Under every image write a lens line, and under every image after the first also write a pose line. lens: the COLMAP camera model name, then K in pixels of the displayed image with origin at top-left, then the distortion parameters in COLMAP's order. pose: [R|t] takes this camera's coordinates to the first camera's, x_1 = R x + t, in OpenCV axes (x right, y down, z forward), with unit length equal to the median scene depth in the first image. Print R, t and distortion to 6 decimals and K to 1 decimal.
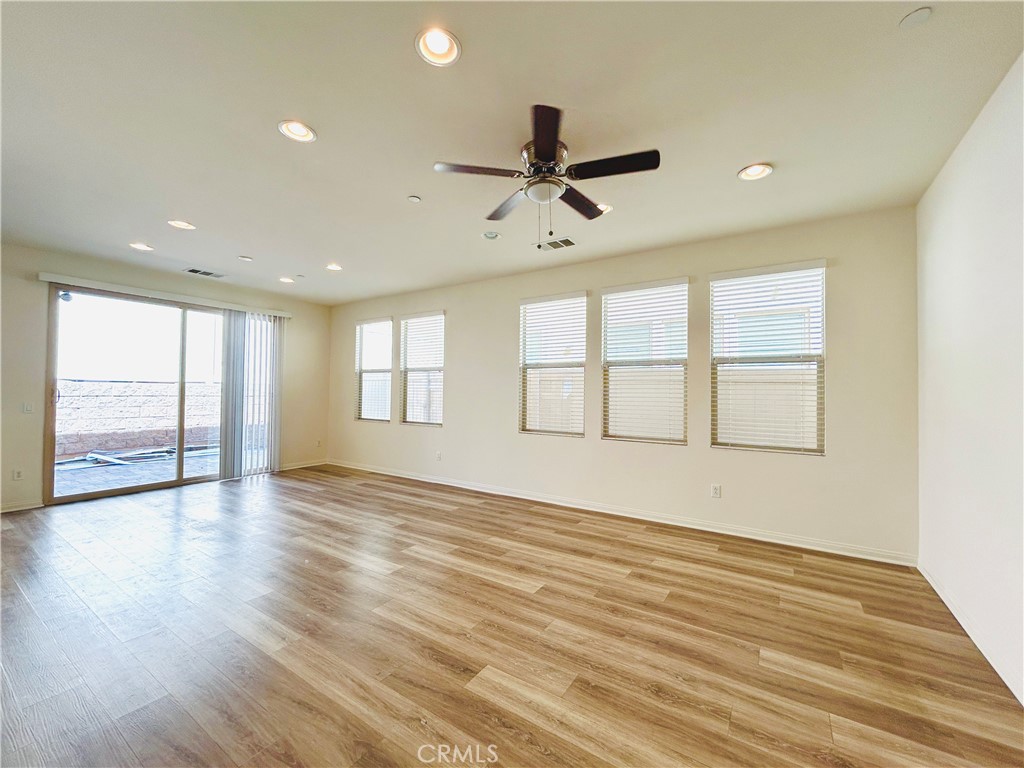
lens RADIAL K [[412.4, 0, 521.2], [0, 412.4, 384.6], [0, 0, 1]] dist [0.001735, 0.000005]
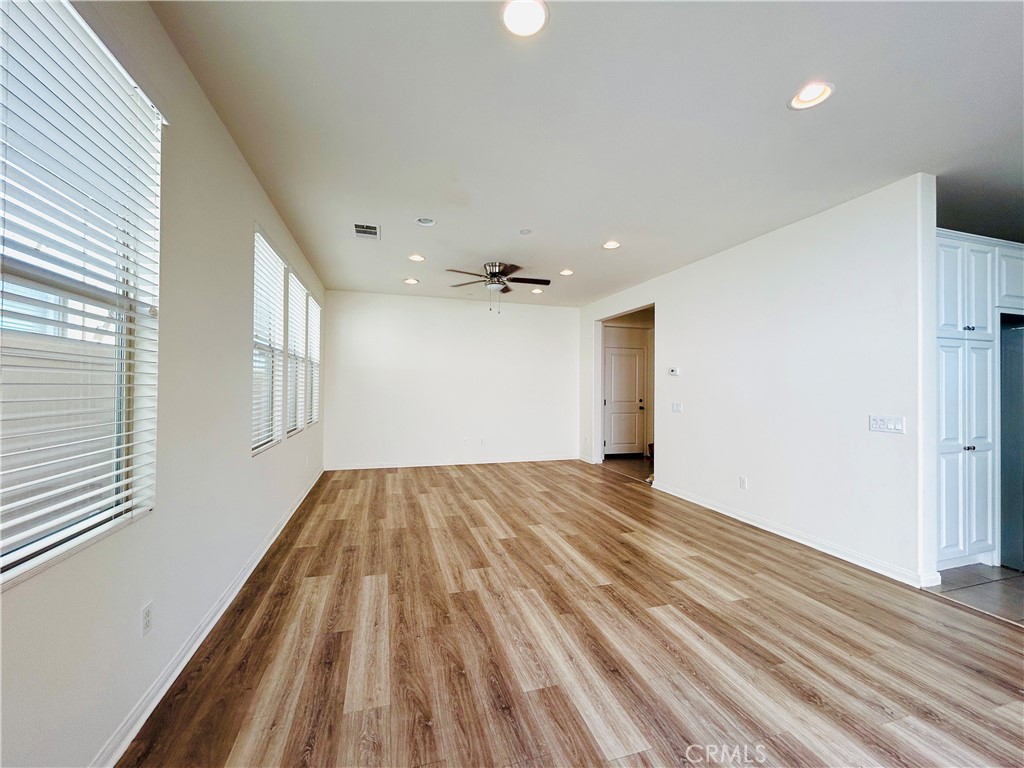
lens RADIAL K [[412.4, 0, 517.1], [0, 412.4, 384.6], [0, 0, 1]] dist [0.001735, 0.000005]
pose [[-0.762365, -0.014383, 0.646987, -0.830649], [-0.028995, 0.999508, -0.011945, 0.021162], [-0.646497, -0.027866, -0.762407, 1.551344]]
